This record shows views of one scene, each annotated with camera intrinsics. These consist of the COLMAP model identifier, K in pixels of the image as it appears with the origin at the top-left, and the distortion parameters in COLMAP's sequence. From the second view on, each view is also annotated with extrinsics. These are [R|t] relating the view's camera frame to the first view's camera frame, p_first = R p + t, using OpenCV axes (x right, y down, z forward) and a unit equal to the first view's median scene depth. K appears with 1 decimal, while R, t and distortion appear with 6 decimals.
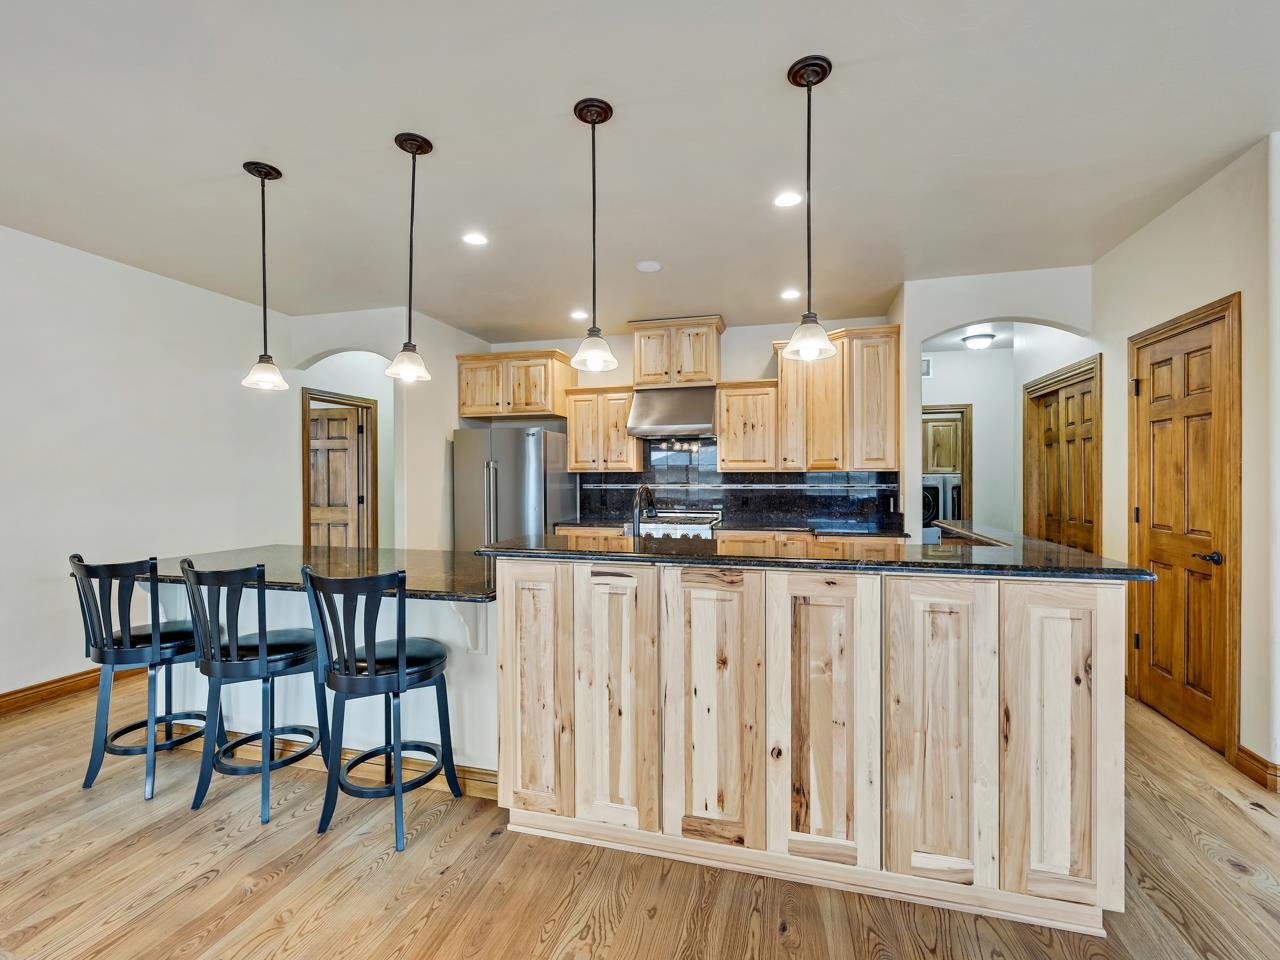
lens RADIAL K [[578.3, 0, 640.0], [0, 578.3, 480.0], [0, 0, 1]] dist [0.002771, 0.000440]
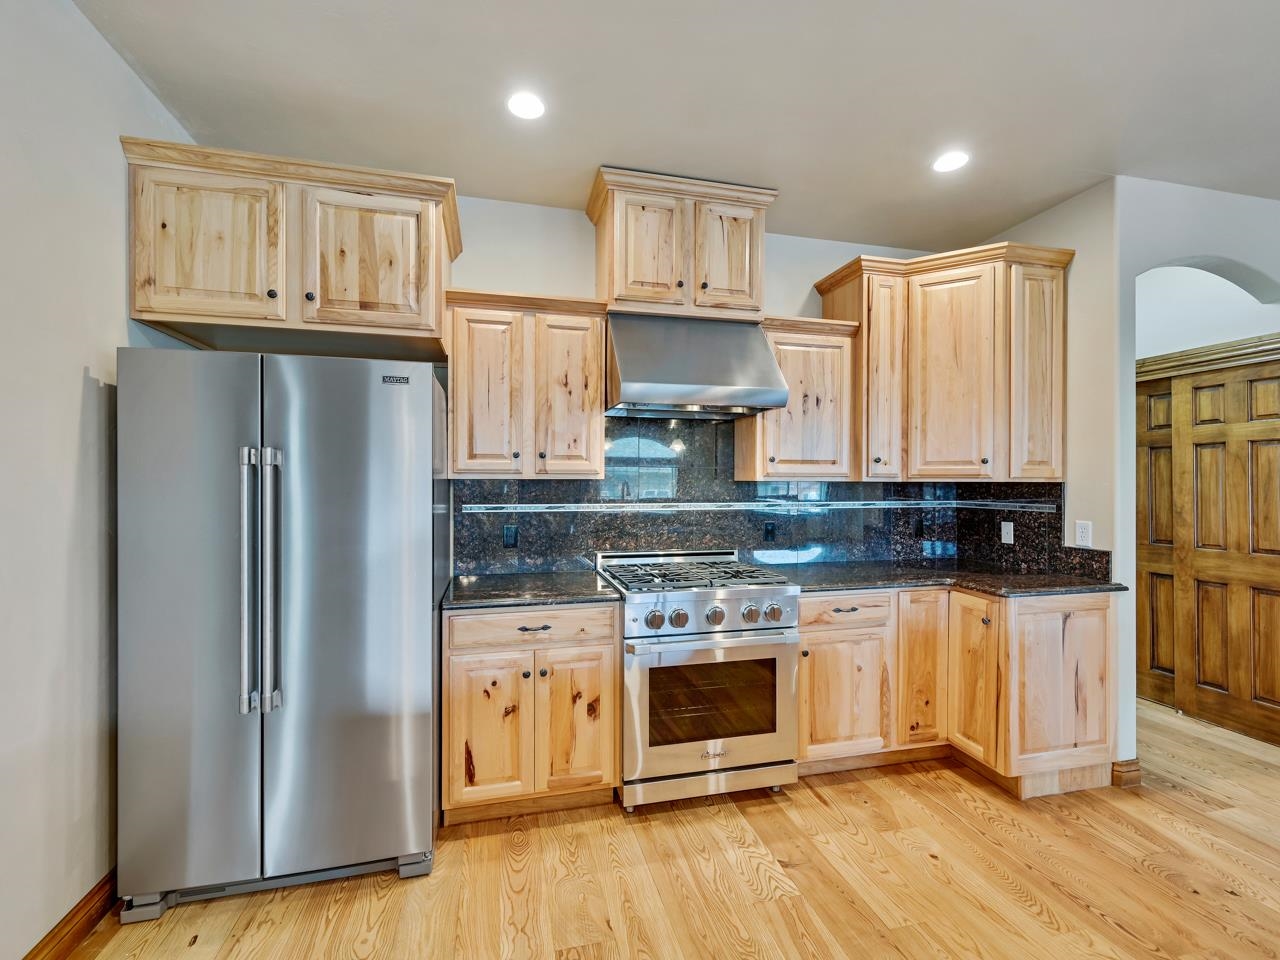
lens RADIAL K [[578.3, 0, 640.0], [0, 578.3, 480.0], [0, 0, 1]] dist [0.002771, 0.000440]
pose [[0.865970, 0.005677, 0.500064, -0.227573], [-0.001013, 0.999953, -0.009598, -0.008933], [-0.500095, 0.007804, 0.865935, 0.562716]]
